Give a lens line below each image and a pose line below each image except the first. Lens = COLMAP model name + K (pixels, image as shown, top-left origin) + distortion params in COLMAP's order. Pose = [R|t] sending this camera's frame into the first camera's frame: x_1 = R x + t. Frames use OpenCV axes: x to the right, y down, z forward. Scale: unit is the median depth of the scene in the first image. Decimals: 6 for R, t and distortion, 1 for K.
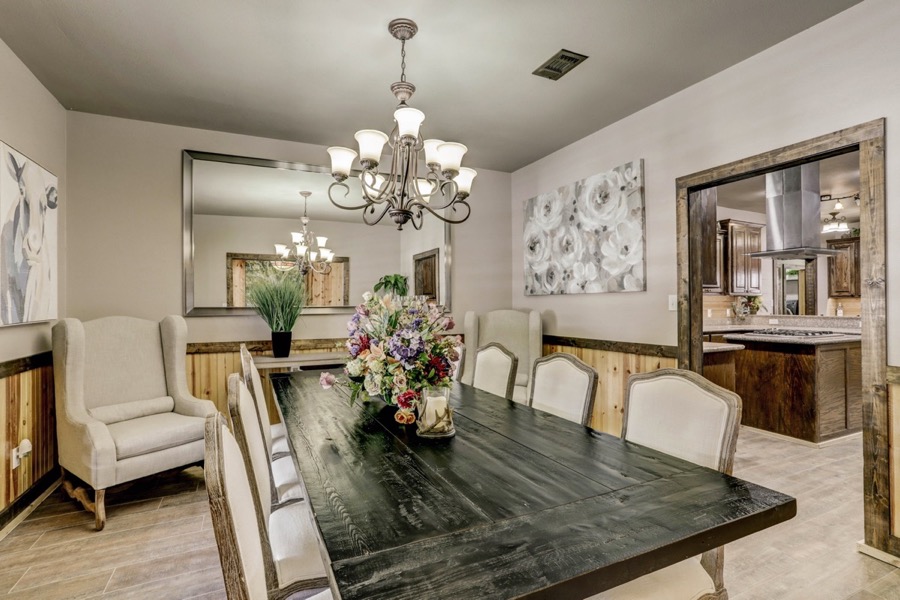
lens RADIAL K [[428.9, 0, 450.0], [0, 428.9, 300.0], [0, 0, 1]] dist [0.011729, 0.000630]
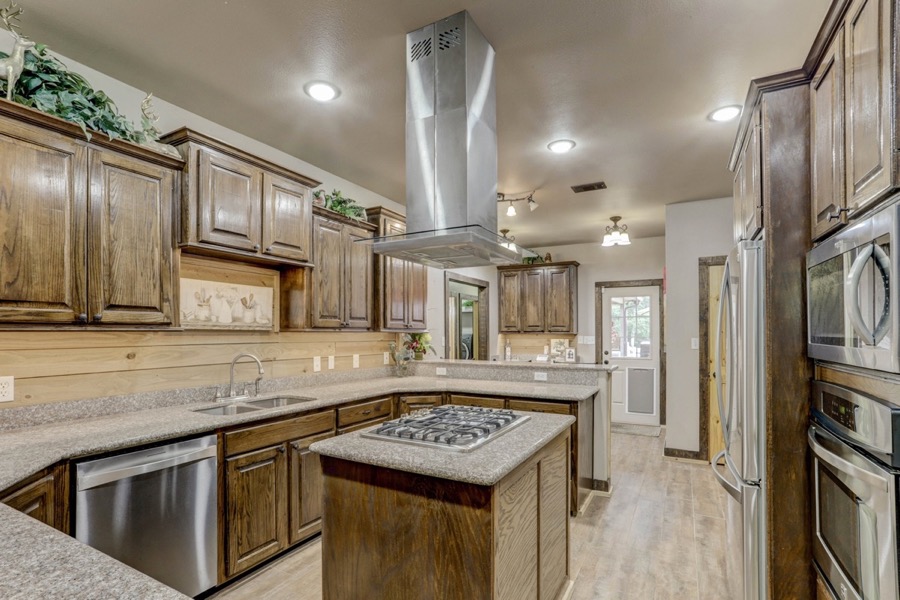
lens RADIAL K [[428.9, 0, 450.0], [0, 428.9, 300.0], [0, 0, 1]] dist [0.011729, 0.000630]
pose [[0.815401, 0.043810, 0.577236, 0.351831], [-0.005514, 0.997675, -0.067931, -0.015124], [-0.578870, 0.052209, 0.813747, 0.420162]]
